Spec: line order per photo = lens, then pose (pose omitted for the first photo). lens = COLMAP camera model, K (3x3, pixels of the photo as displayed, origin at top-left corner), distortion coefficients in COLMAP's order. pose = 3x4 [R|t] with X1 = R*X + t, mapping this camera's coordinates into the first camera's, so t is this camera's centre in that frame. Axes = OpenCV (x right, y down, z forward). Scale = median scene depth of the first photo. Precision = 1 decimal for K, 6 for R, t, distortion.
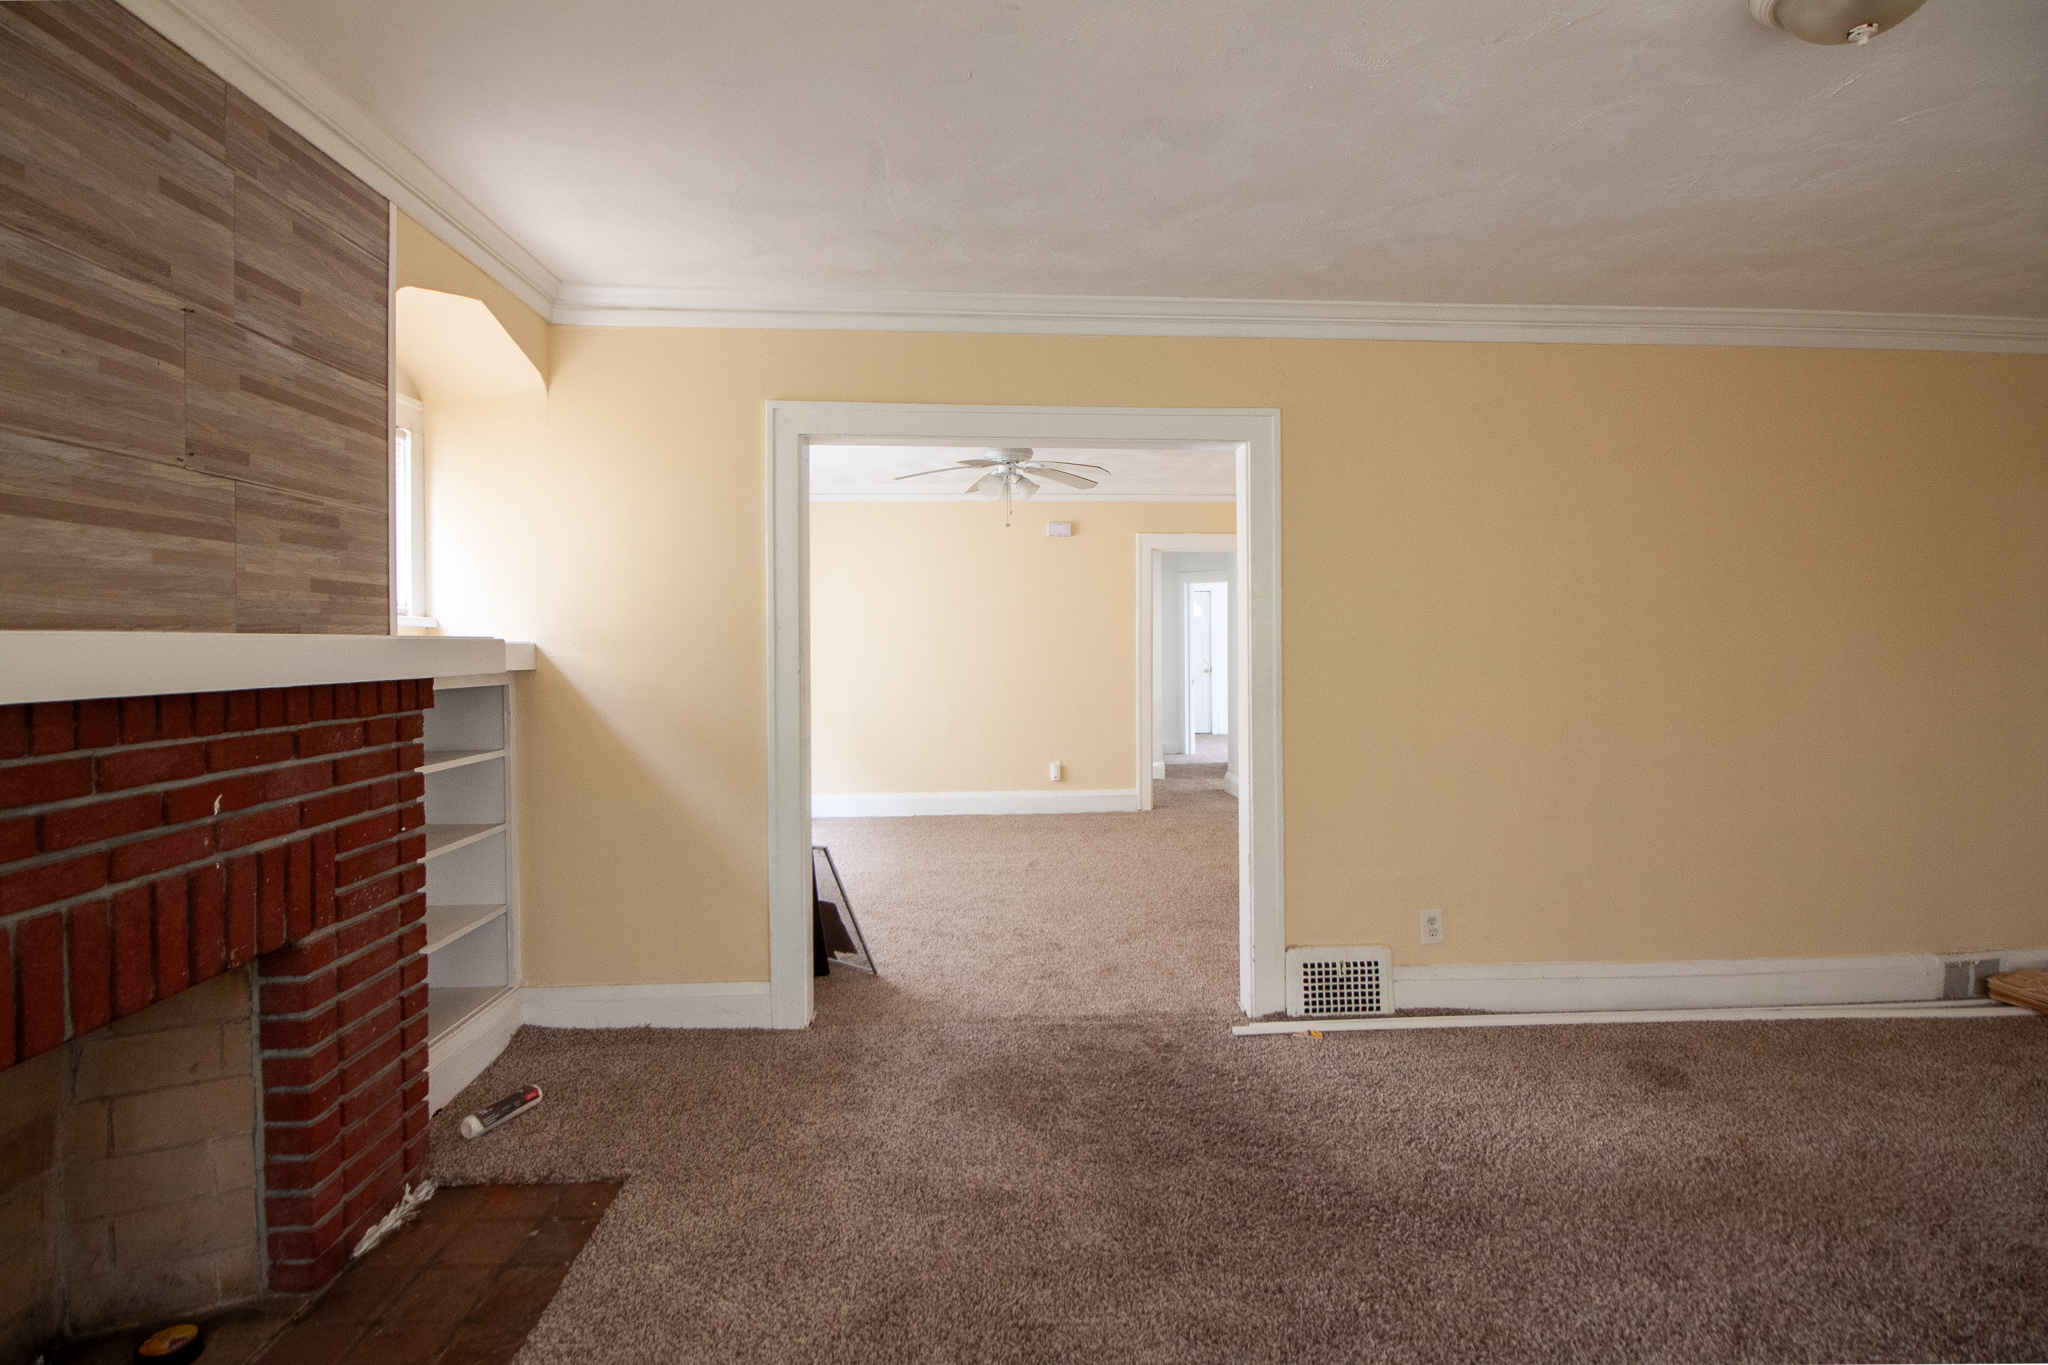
lens RADIAL K [[961.2, 0, 1035.2], [0, 961.2, 643.1], [0, 0, 1]] dist [0.000362, -0.007809]
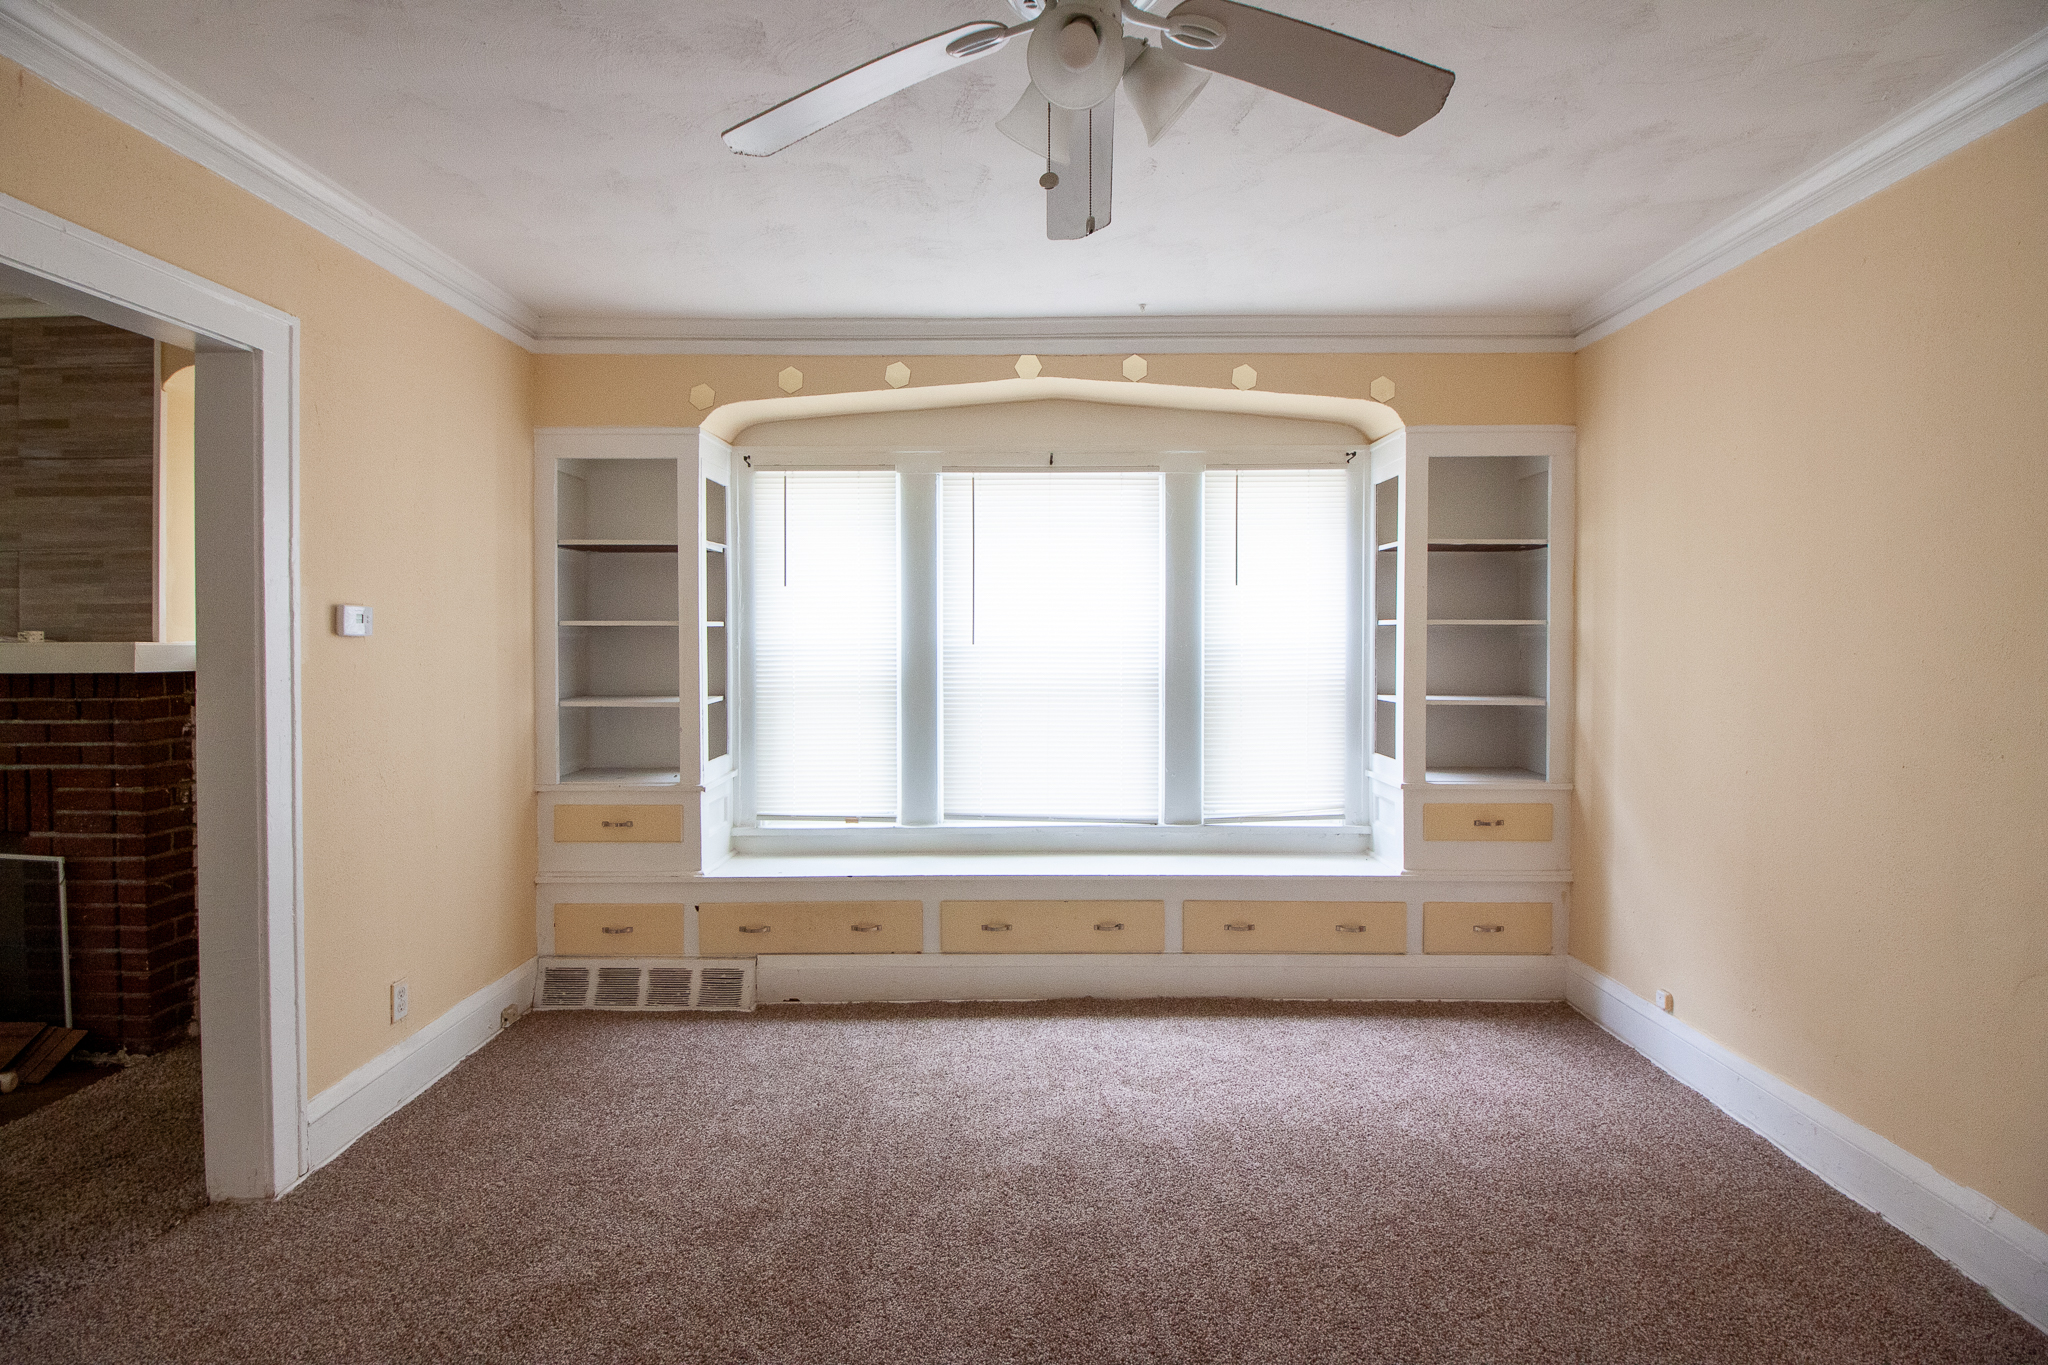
lens RADIAL K [[961.2, 0, 1035.2], [0, 961.2, 643.1], [0, 0, 1]] dist [0.000362, -0.007809]
pose [[-0.065961, 0.015584, -0.997701, 0.643373], [0.002434, 0.999878, 0.015457, -0.024926], [0.997819, -0.001408, -0.065990, 2.566064]]
